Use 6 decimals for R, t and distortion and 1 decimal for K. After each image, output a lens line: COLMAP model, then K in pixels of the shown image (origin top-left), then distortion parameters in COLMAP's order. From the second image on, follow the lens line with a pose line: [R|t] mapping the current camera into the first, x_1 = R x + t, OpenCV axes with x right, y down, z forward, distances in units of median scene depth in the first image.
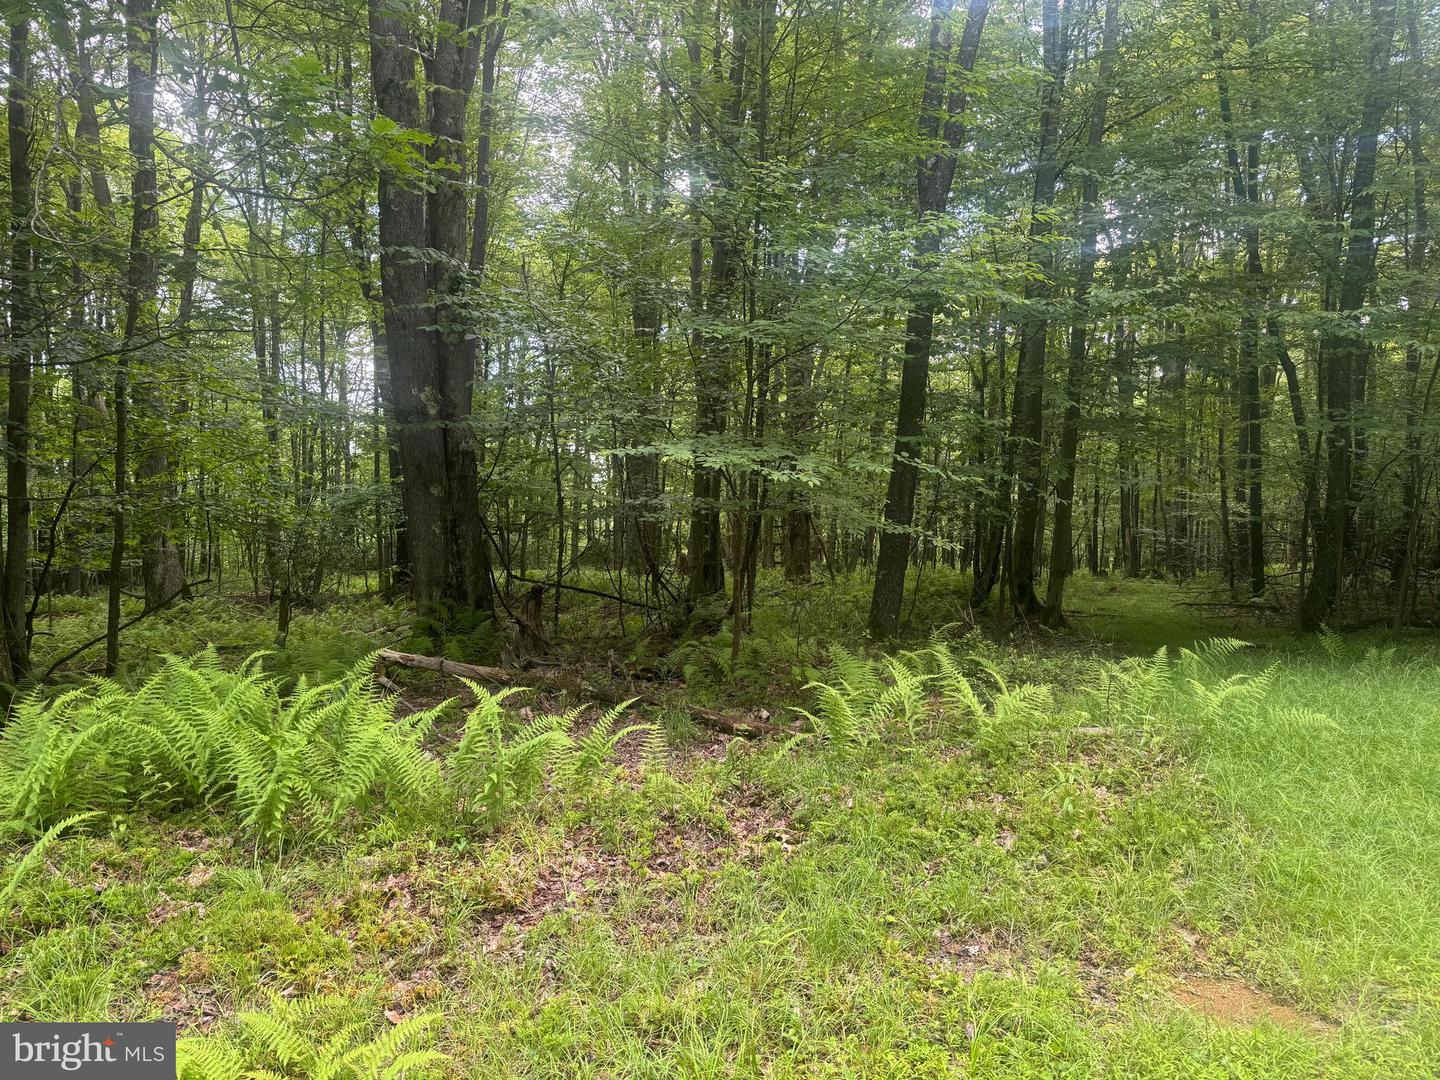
lens RADIAL K [[991.9, 0, 720.0], [0, 991.9, 511.4], [0, 0, 1]] dist [0.030709, -0.045455]
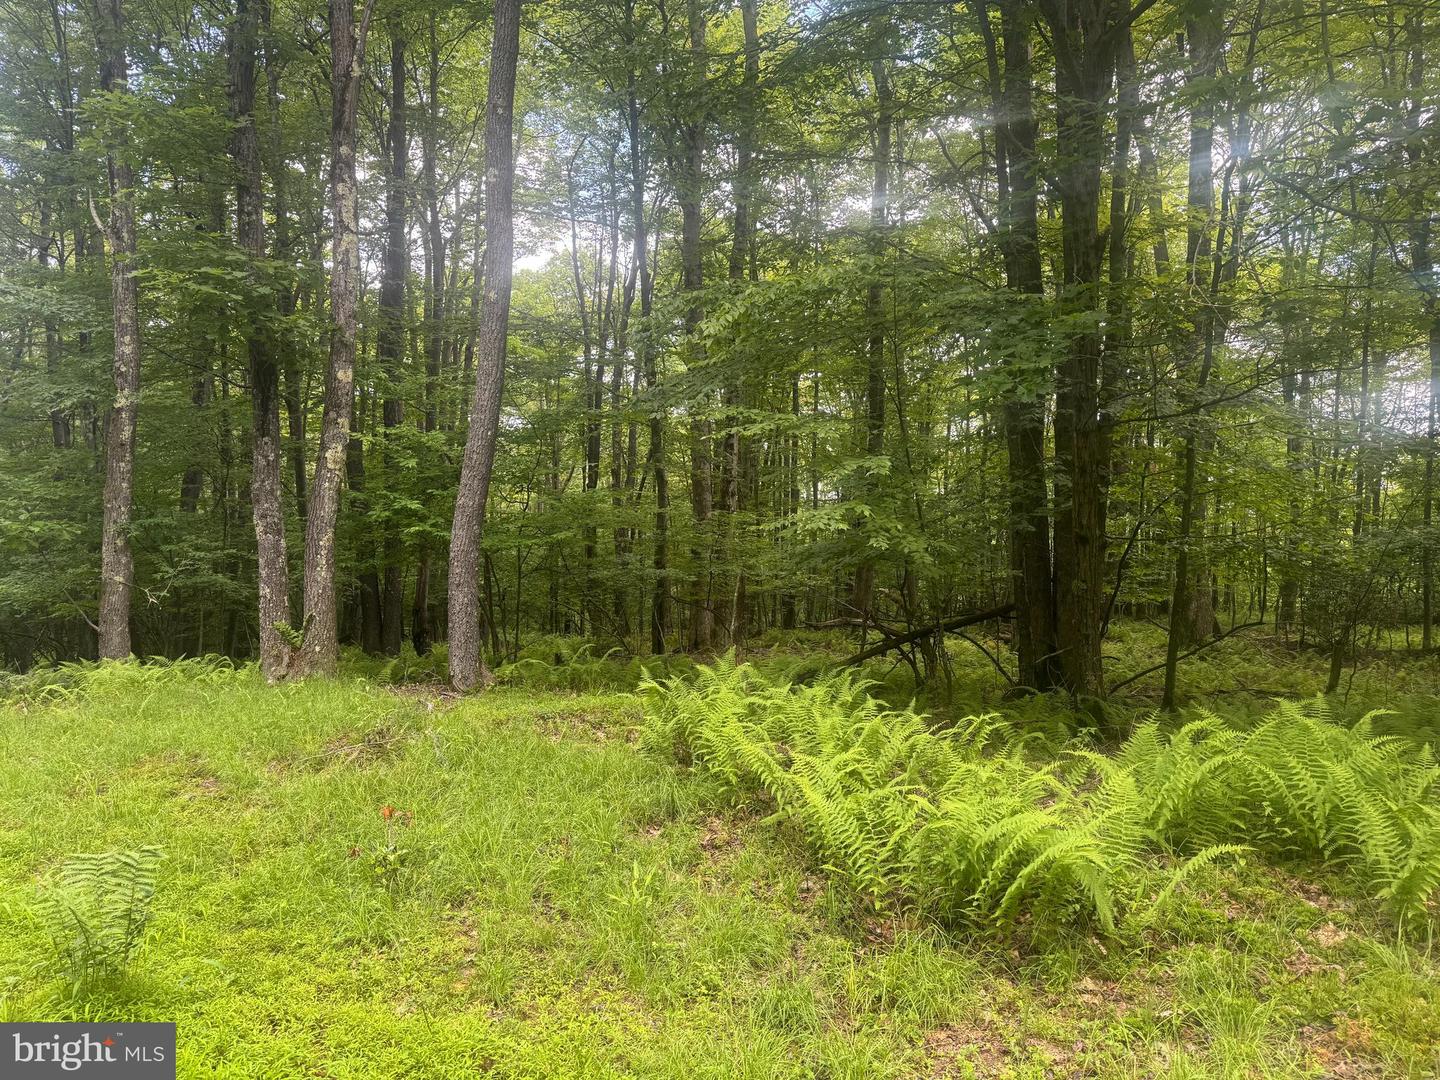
lens RADIAL K [[991.9, 0, 720.0], [0, 991.9, 511.4], [0, 0, 1]] dist [0.030709, -0.045455]
pose [[0.653589, 0.024169, -0.756463, -0.107667], [-0.049826, 0.998696, -0.011141, -0.002928], [0.755207, 0.044973, 0.653941, -0.054941]]
